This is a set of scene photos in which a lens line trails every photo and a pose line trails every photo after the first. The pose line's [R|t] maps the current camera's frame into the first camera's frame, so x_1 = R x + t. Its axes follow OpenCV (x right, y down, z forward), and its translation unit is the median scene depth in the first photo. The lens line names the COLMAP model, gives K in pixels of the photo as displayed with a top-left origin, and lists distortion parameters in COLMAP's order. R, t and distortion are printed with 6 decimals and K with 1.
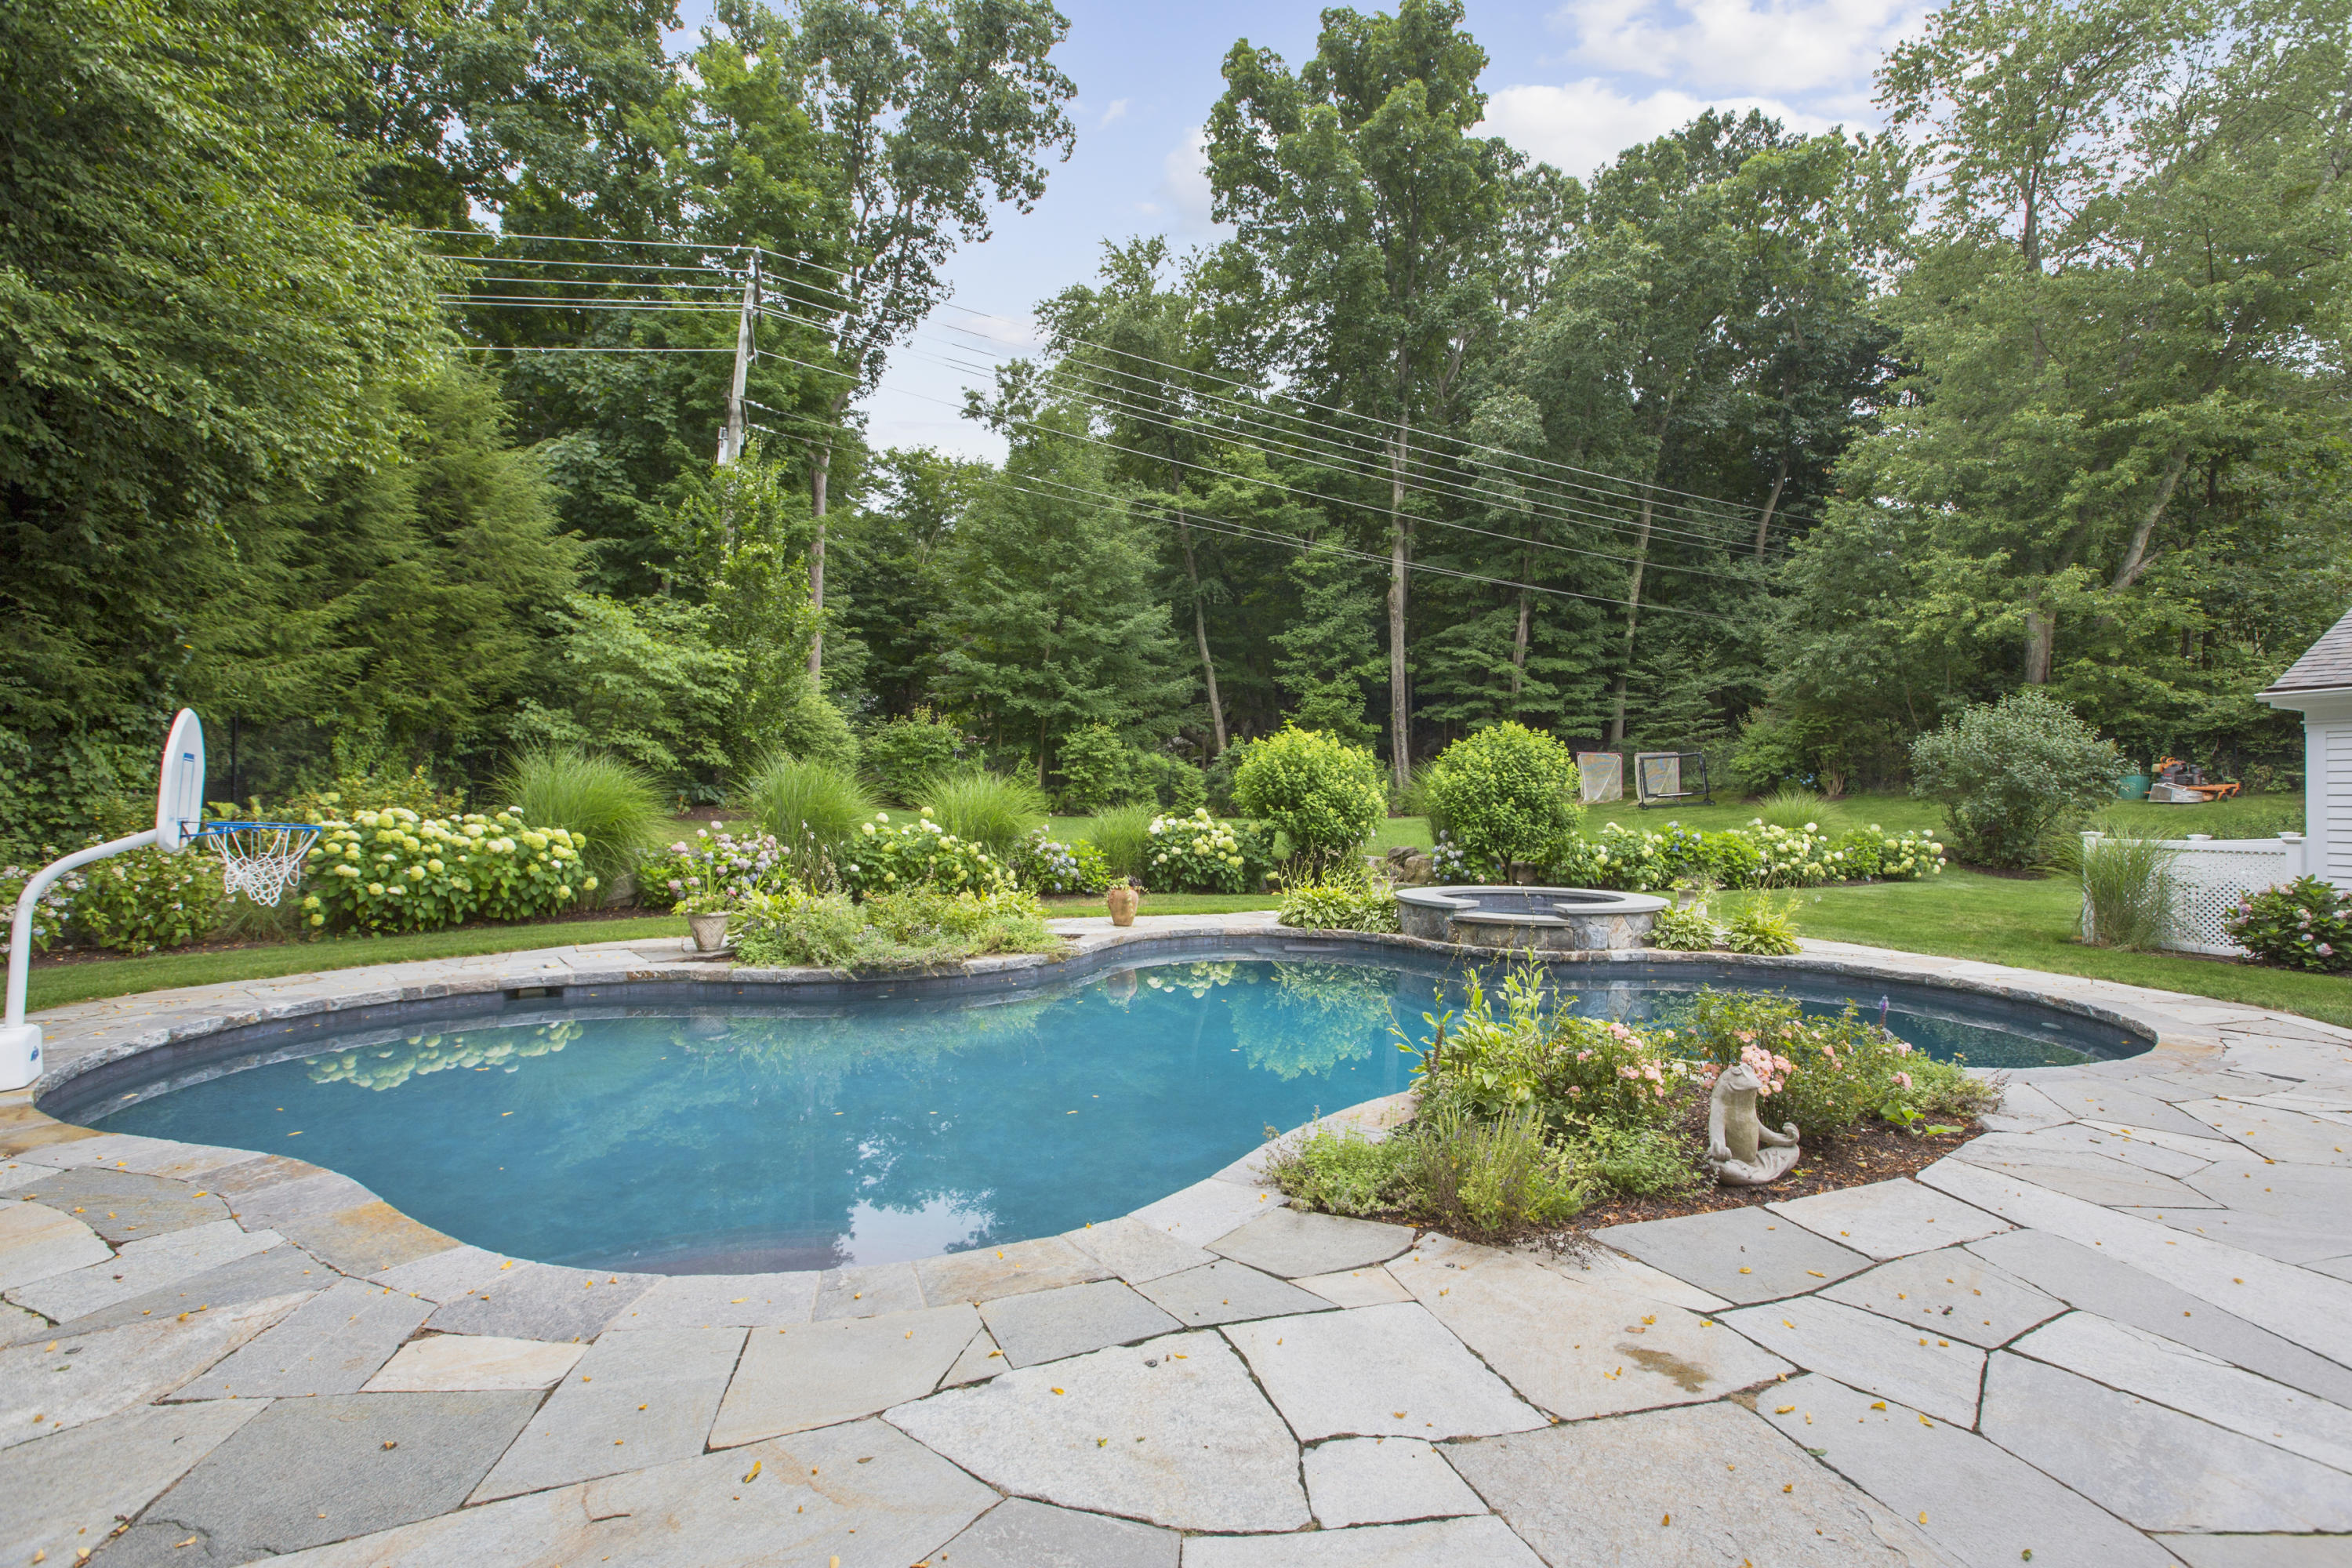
lens RADIAL K [[1082.6, 0, 1176.0], [0, 1082.6, 784.0], [0, 0, 1]] dist [-0.053238, 0.023089]
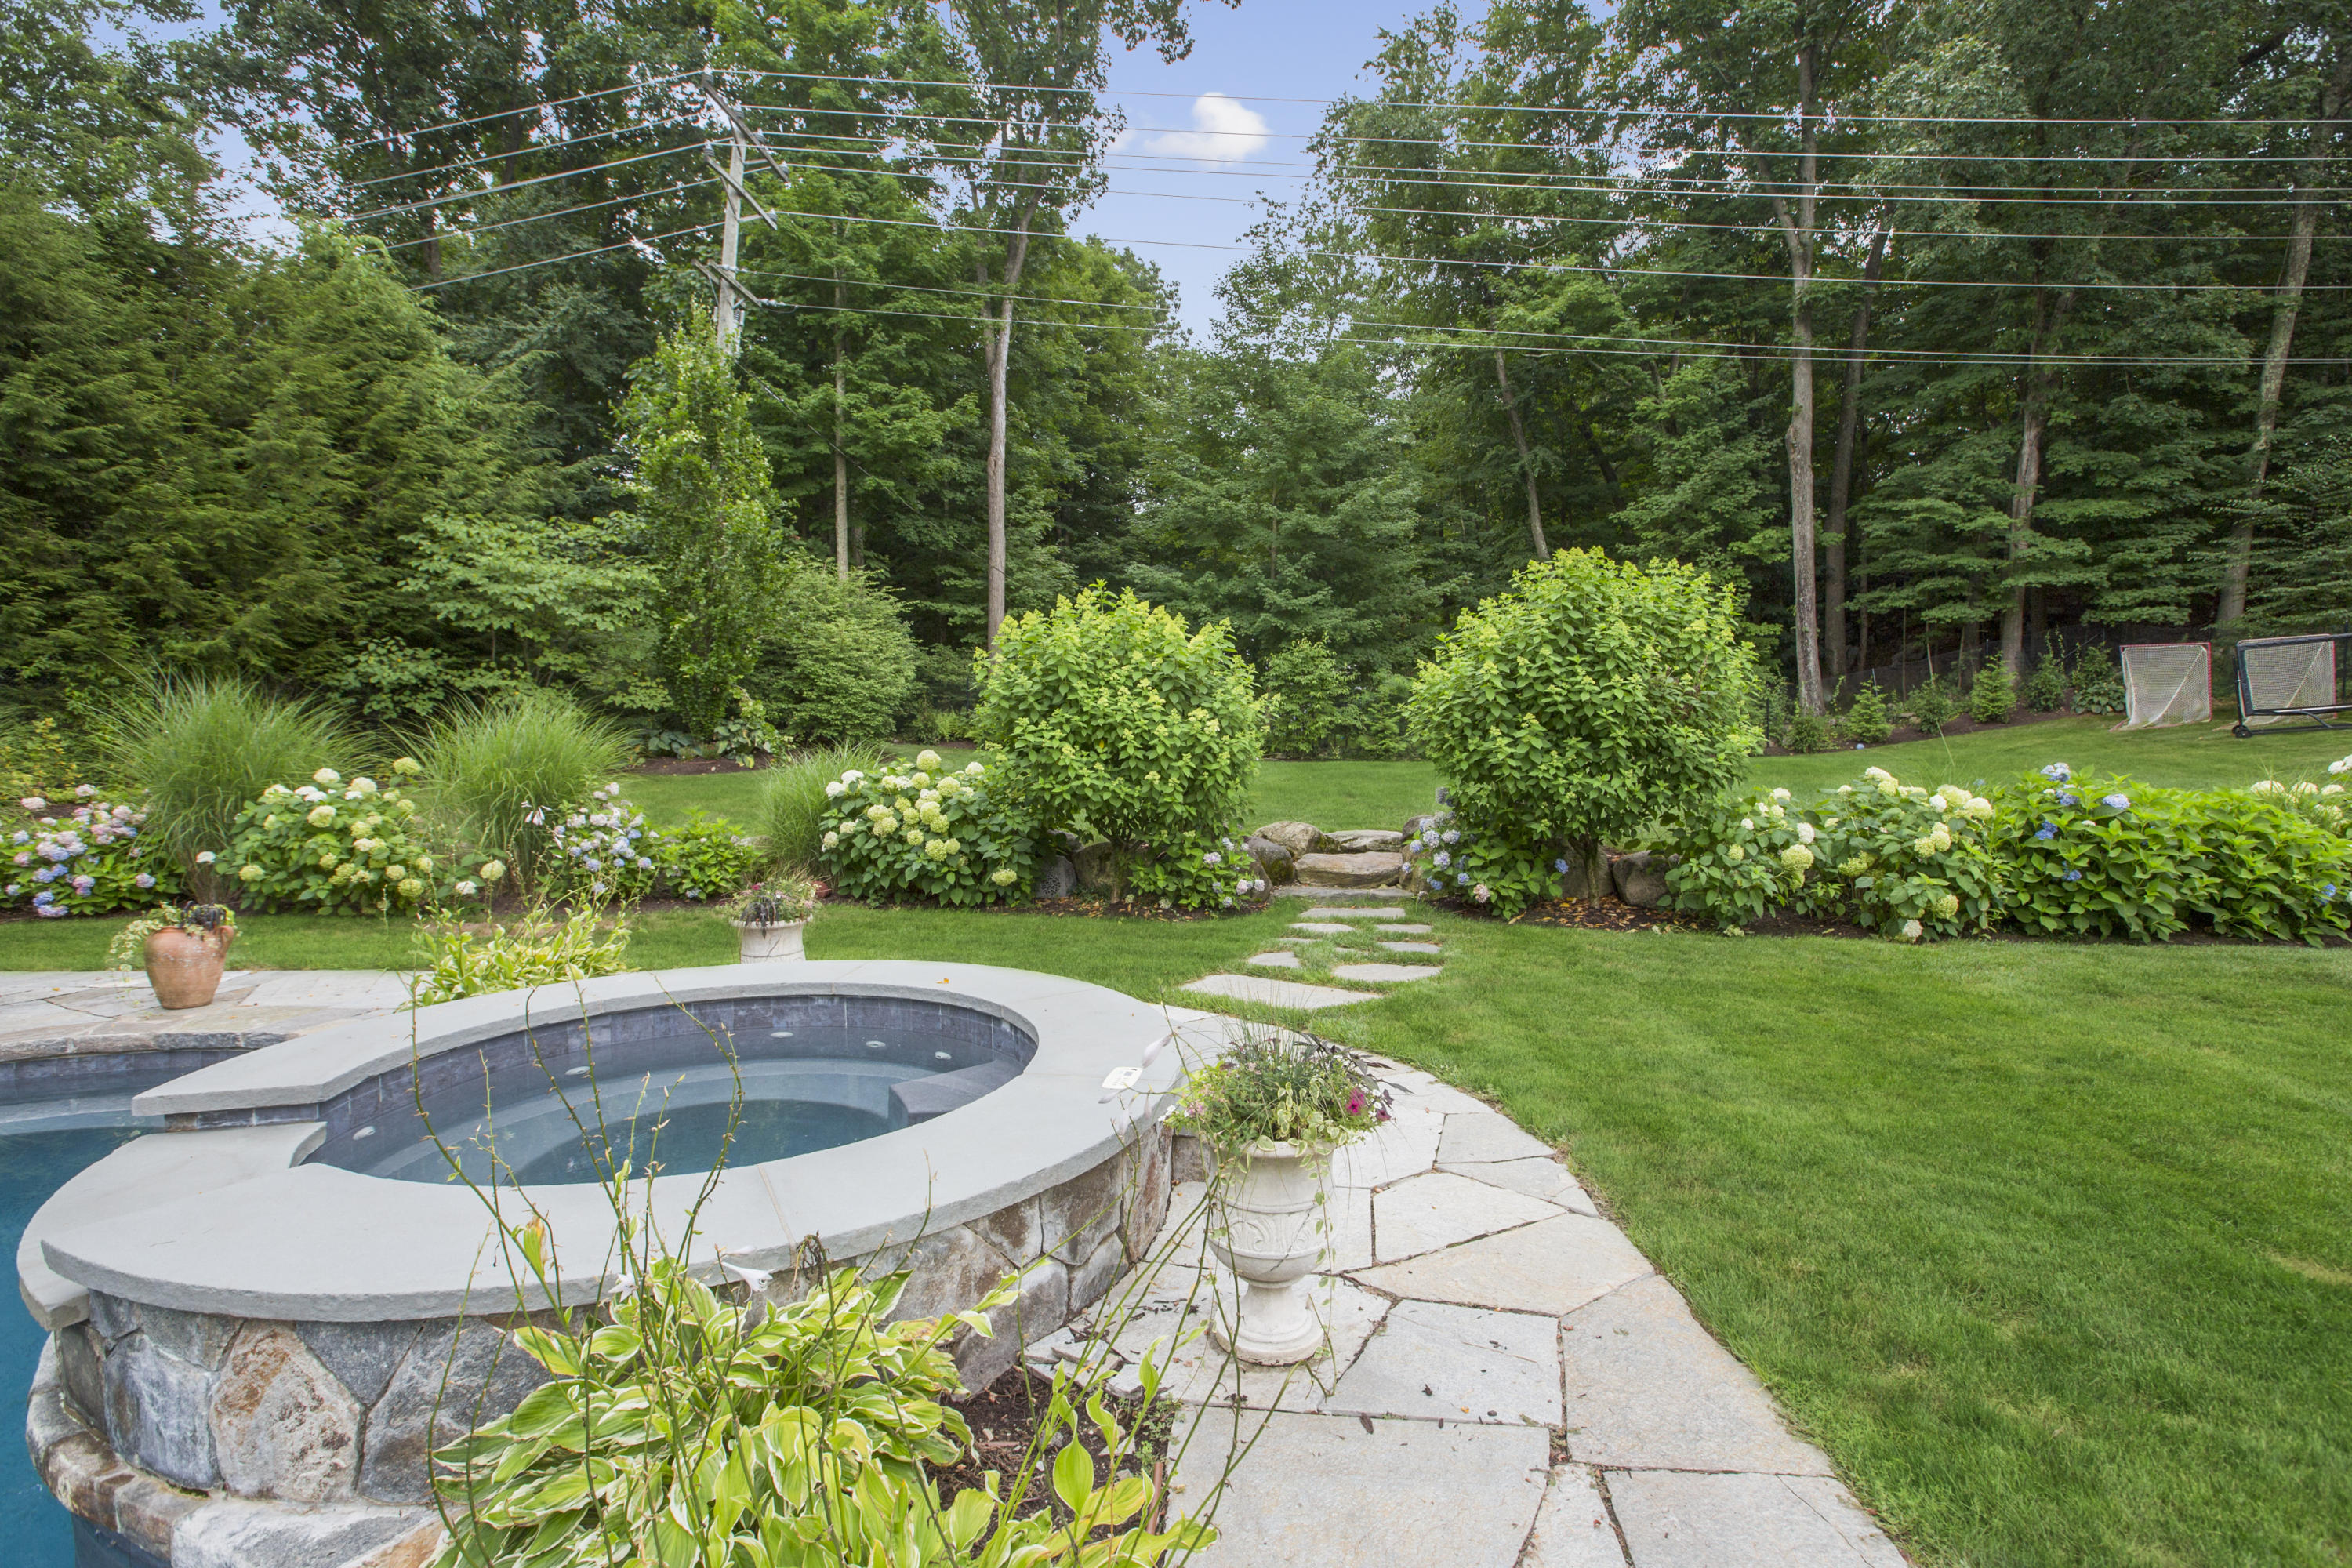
lens RADIAL K [[1082.6, 0, 1176.0], [0, 1082.6, 784.0], [0, 0, 1]] dist [-0.053238, 0.023089]
pose [[0.898475, -0.003519, -0.439010, 0.144110], [0.026323, 0.998601, 0.045868, 0.006728], [0.438234, -0.052767, 0.897311, 0.210596]]
